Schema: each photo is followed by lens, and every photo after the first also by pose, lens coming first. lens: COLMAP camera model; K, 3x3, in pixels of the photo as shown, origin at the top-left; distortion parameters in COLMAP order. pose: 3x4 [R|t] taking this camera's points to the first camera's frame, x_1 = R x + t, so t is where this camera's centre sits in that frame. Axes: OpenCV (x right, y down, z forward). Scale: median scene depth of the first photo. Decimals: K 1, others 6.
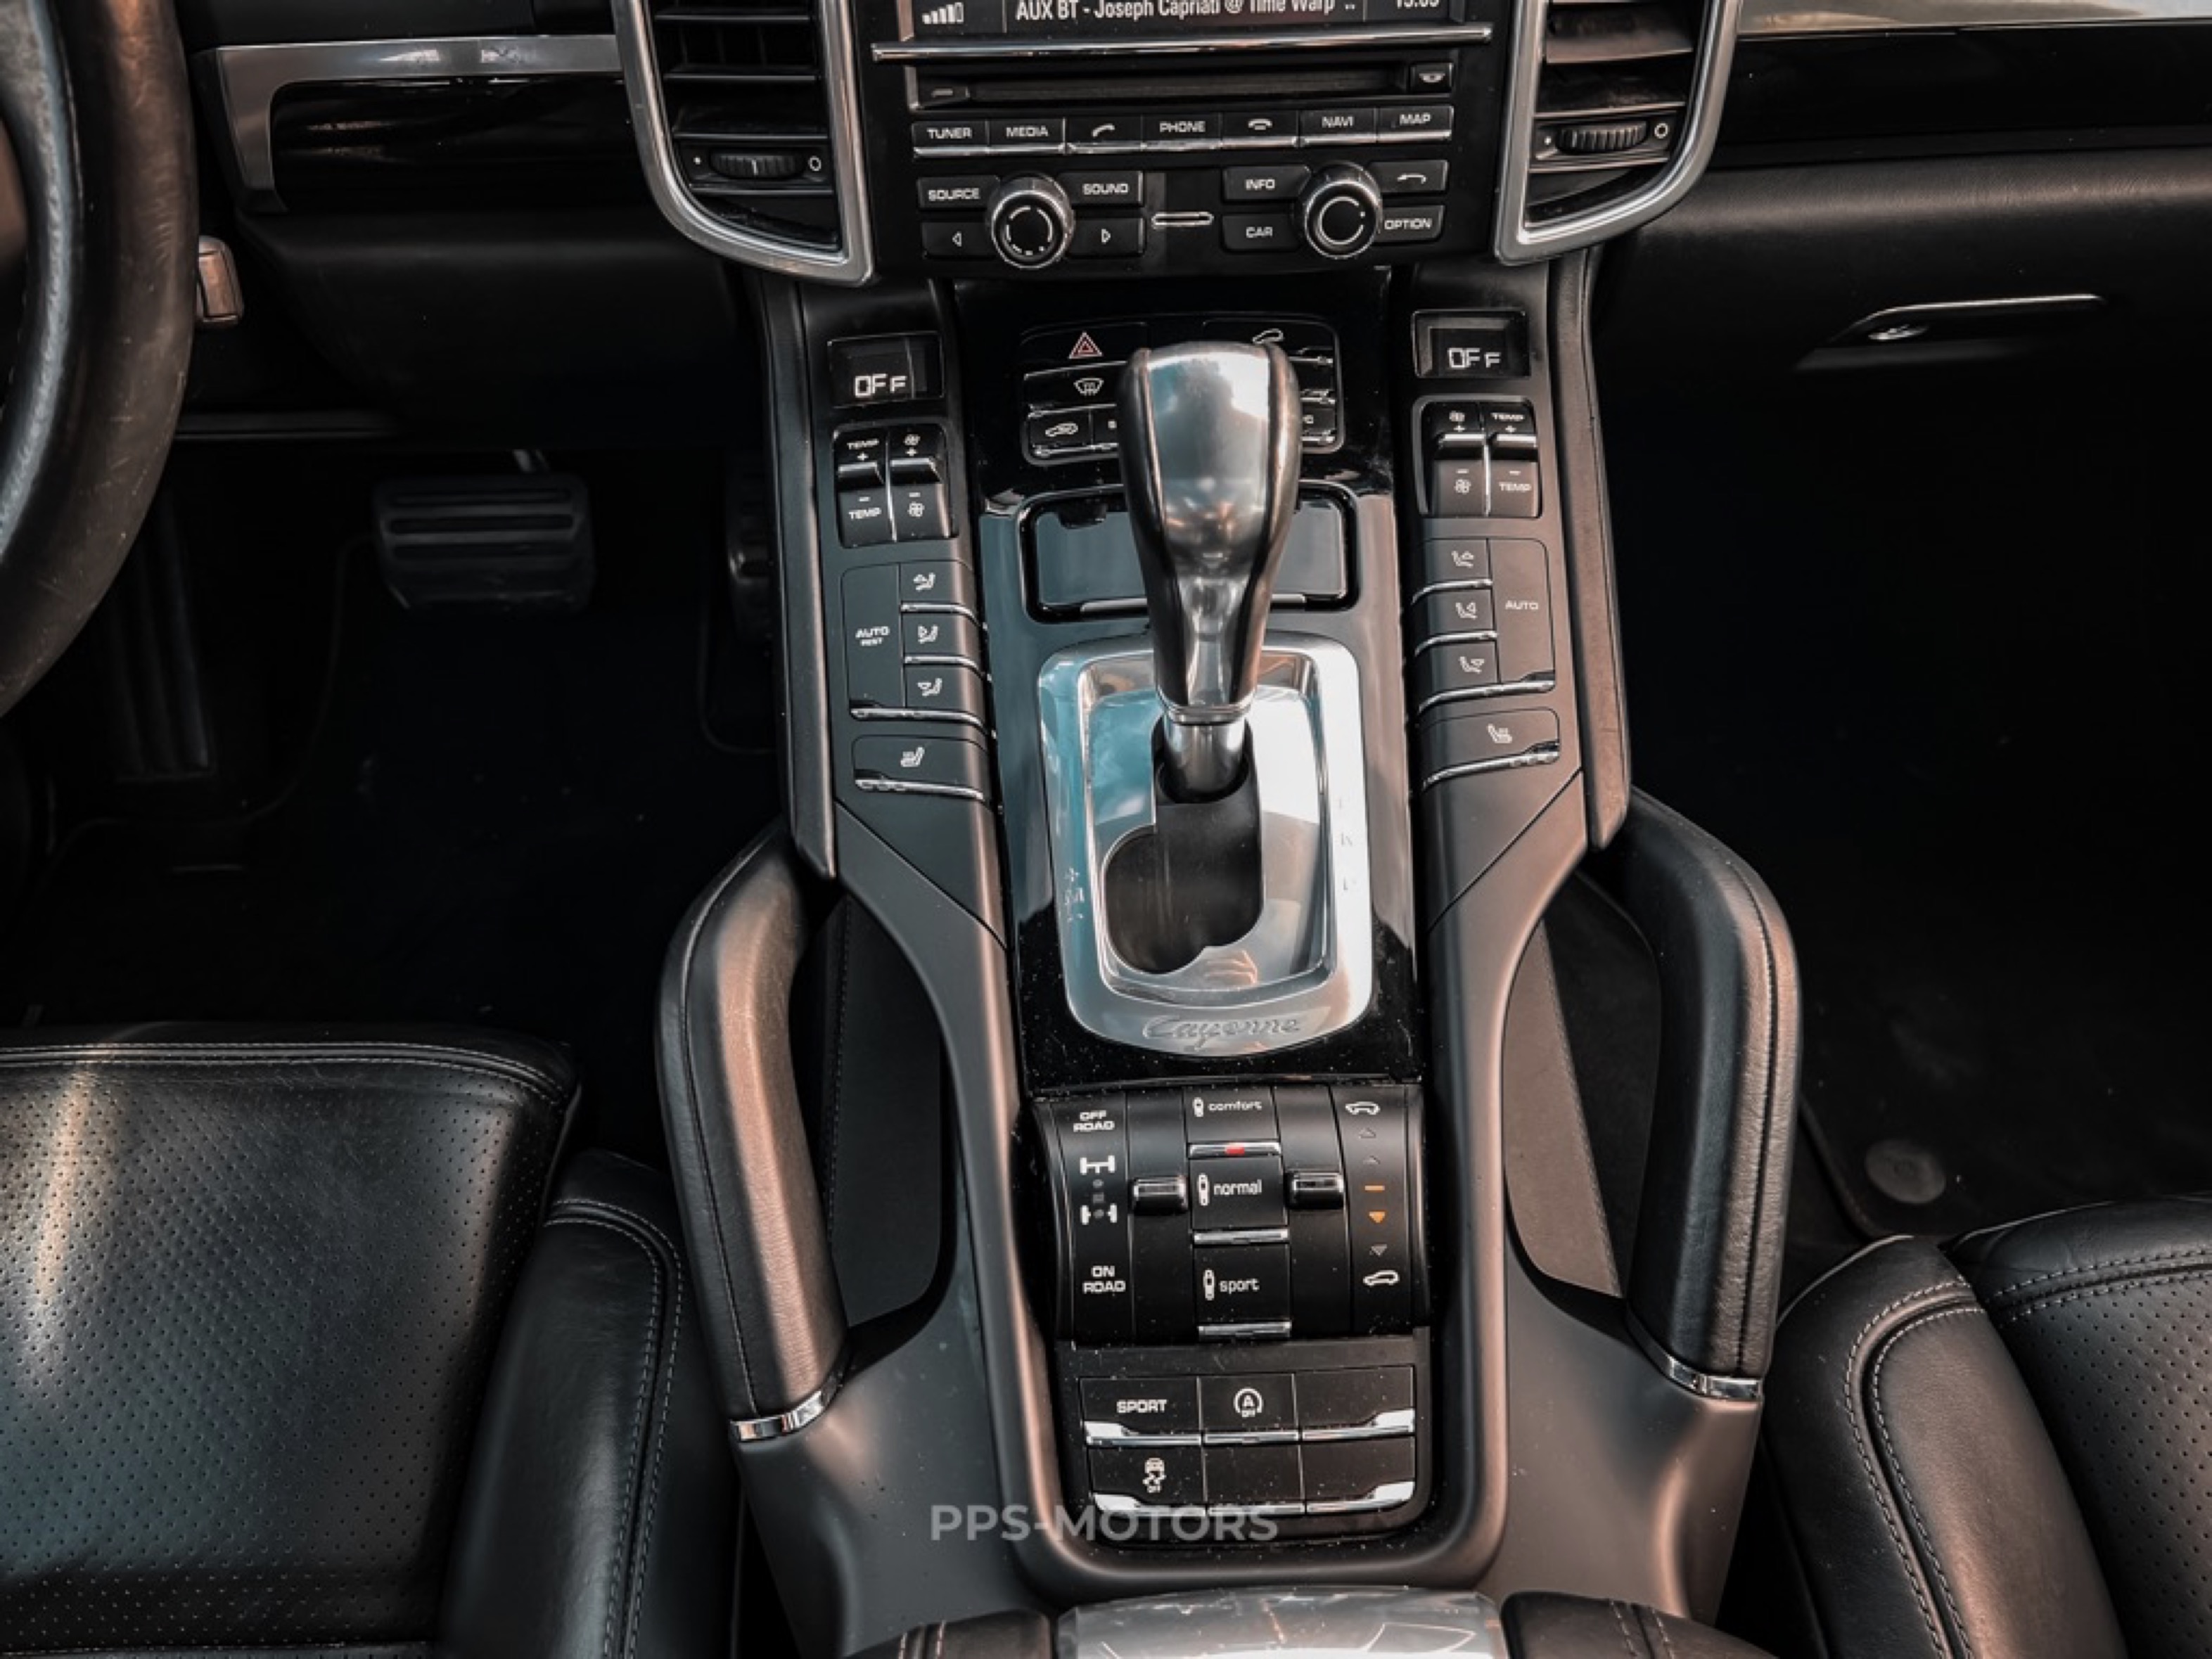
lens RADIAL K [[1692.8, 0, 1096.2], [0, 1692.8, 815.3], [0, 0, 1]] dist [0.057124, -0.073634]
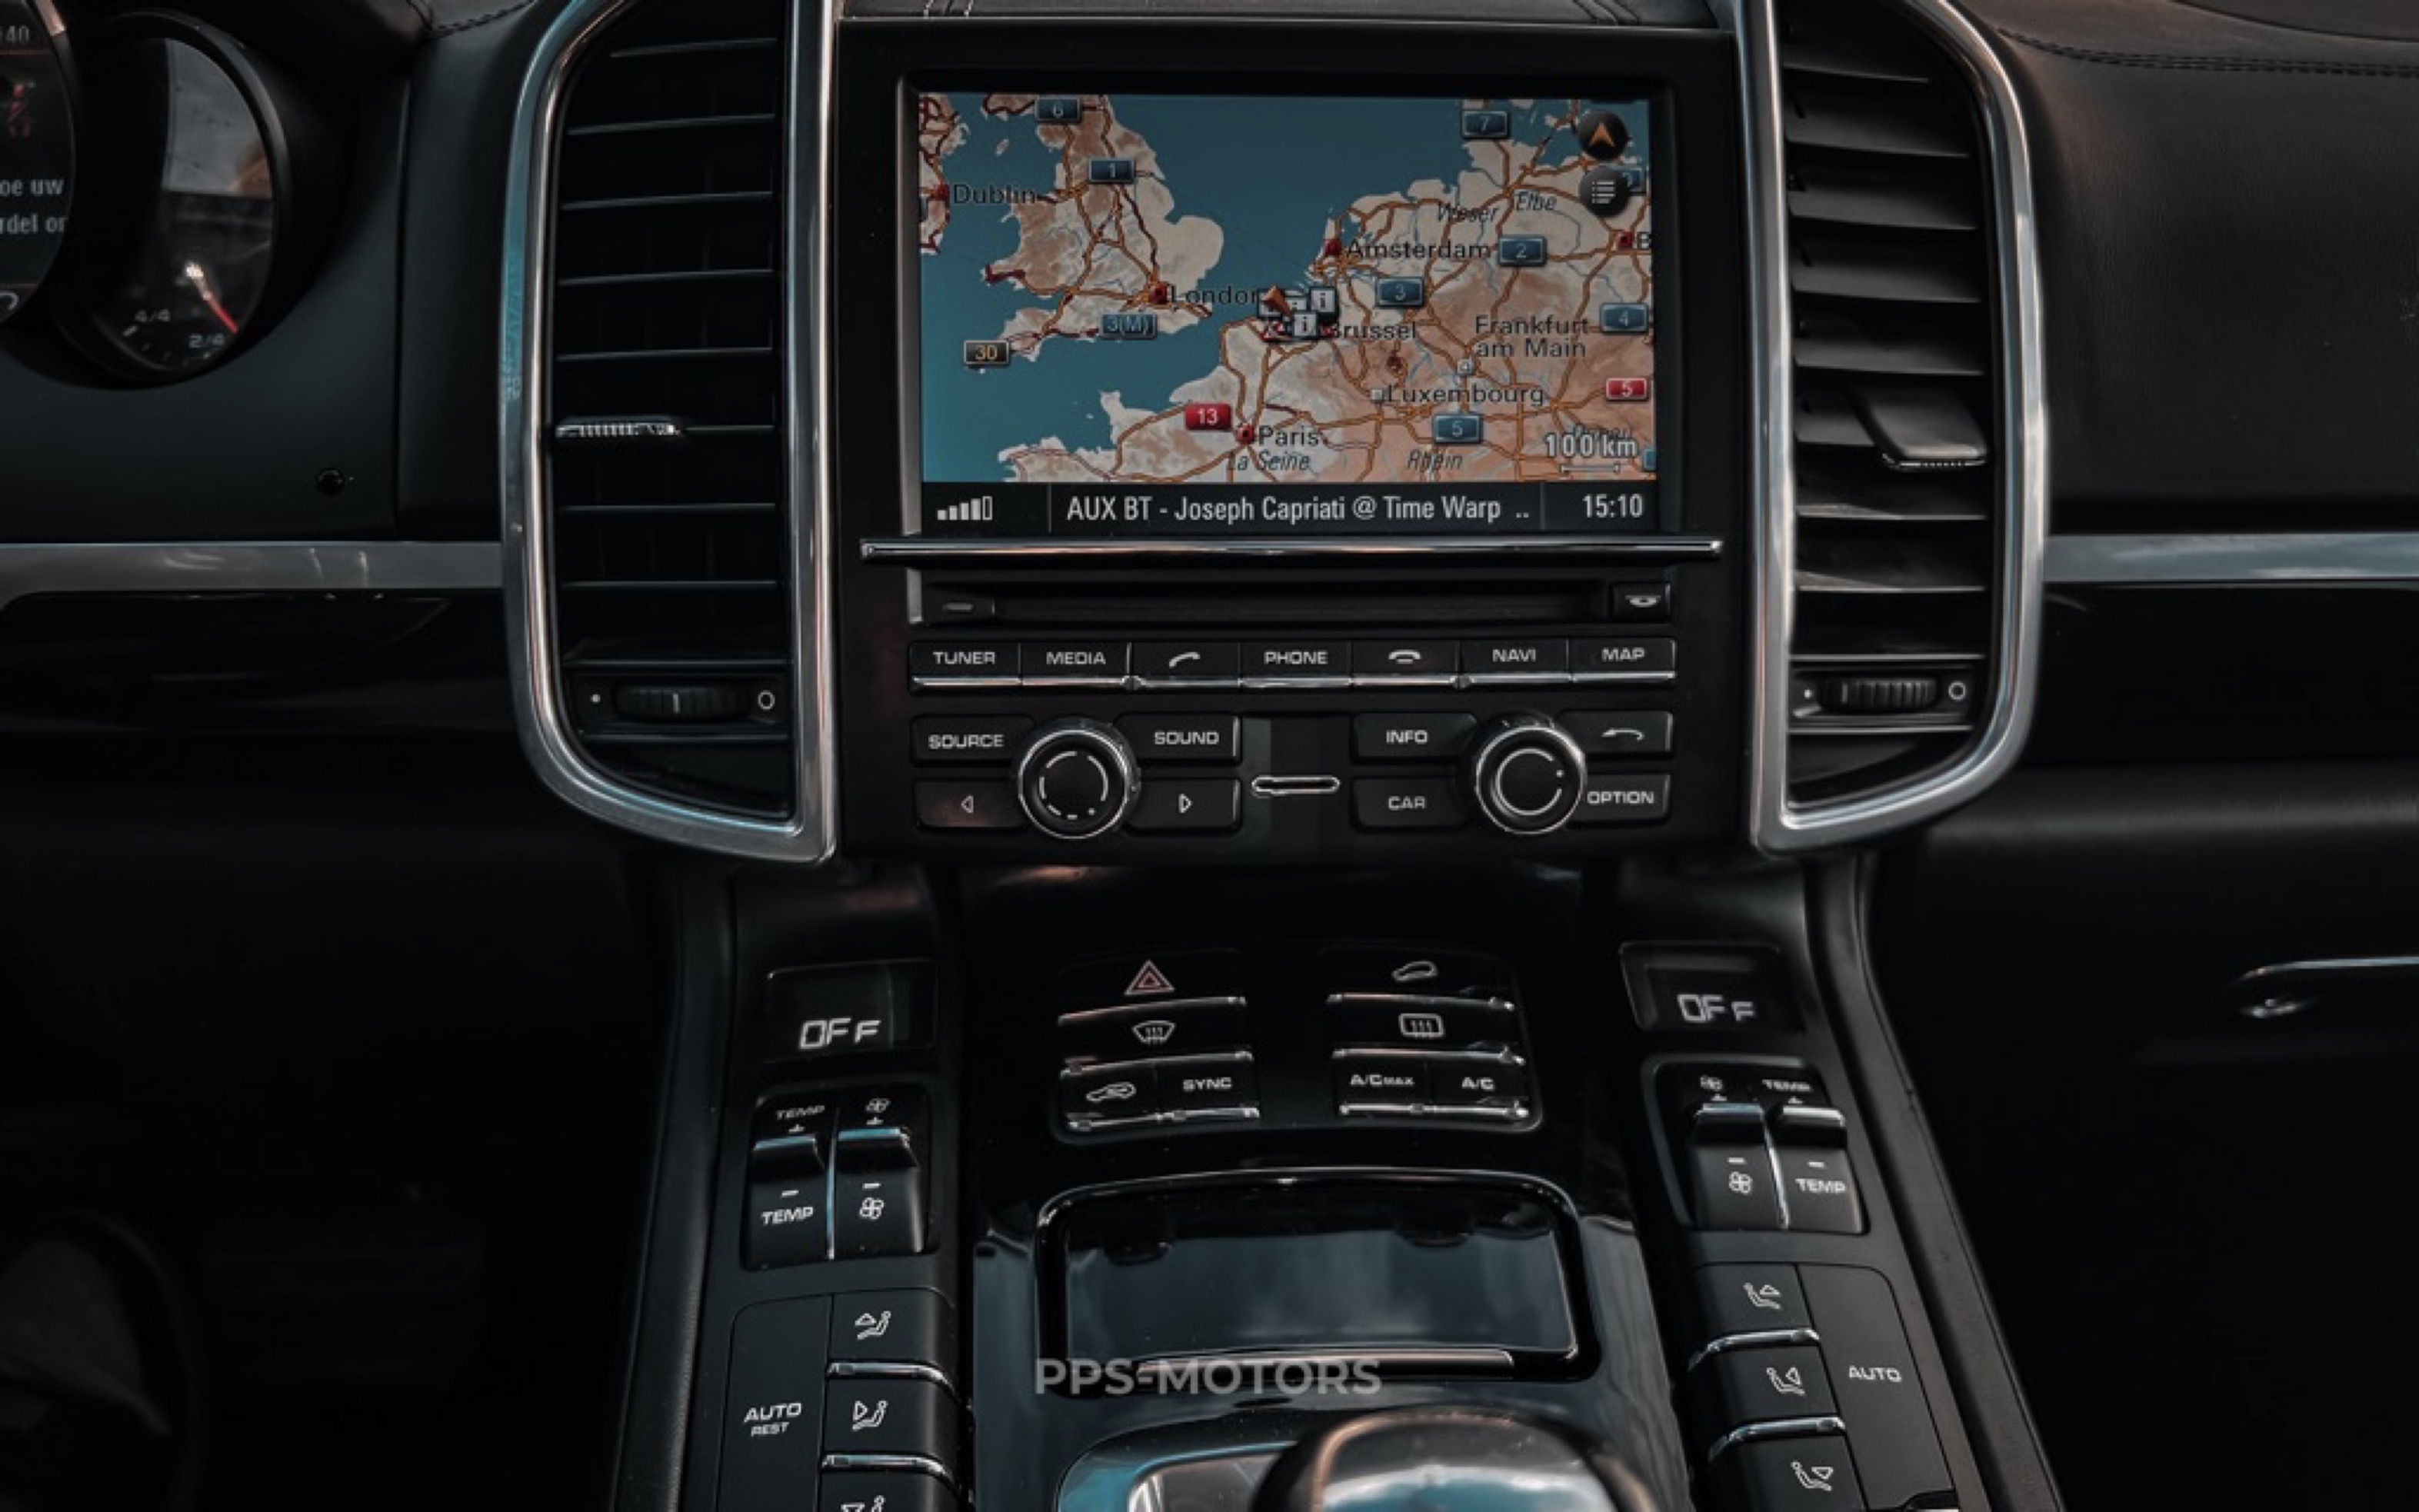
lens RADIAL K [[1855.6, 0, 1225.4], [0, 1855.6, 767.1], [0, 0, 1]] dist [0.046843, -0.058988]
pose [[0.998987, 0.020850, 0.039865, -0.008199], [-0.000041, 0.886537, -0.462658, -0.008943], [-0.044989, 0.462188, 0.885640, 0.337701]]
